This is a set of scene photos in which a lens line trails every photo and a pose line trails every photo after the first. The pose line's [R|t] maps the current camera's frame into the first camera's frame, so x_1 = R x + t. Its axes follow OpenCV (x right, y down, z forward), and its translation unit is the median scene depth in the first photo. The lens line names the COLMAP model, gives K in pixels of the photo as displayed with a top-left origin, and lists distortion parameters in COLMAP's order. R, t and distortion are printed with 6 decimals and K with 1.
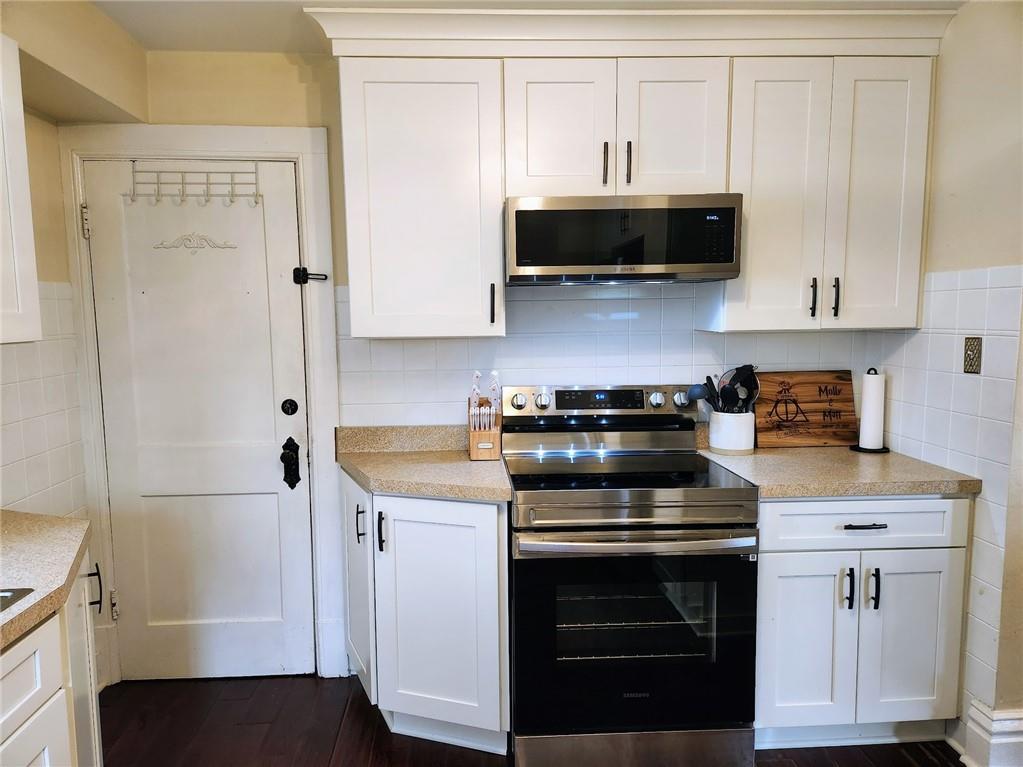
lens RADIAL K [[684.7, 0, 500.6], [0, 684.7, 386.8], [0, 0, 1]] dist [0.043363, -0.043729]
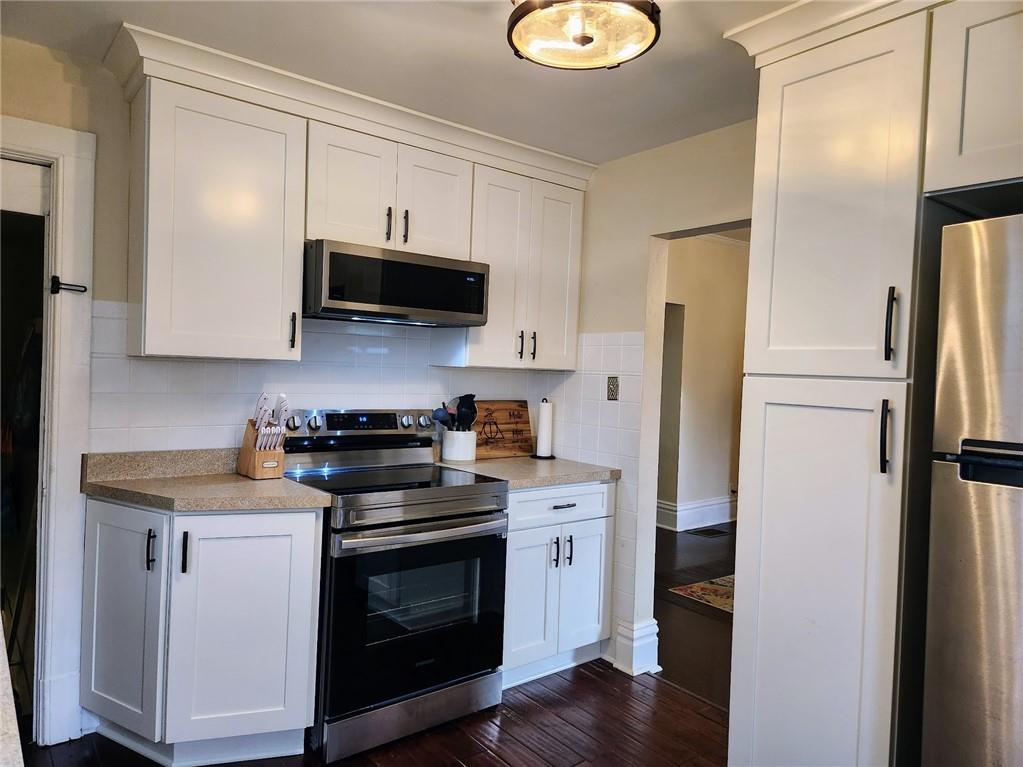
lens RADIAL K [[684.7, 0, 517.0], [0, 684.7, 376.8], [0, 0, 1]] dist [0.043363, -0.043729]
pose [[0.804763, 0.035414, 0.592539, -0.362212], [0.016302, 0.996524, -0.081699, 0.046284], [-0.593373, 0.075408, 0.801388, -0.085670]]
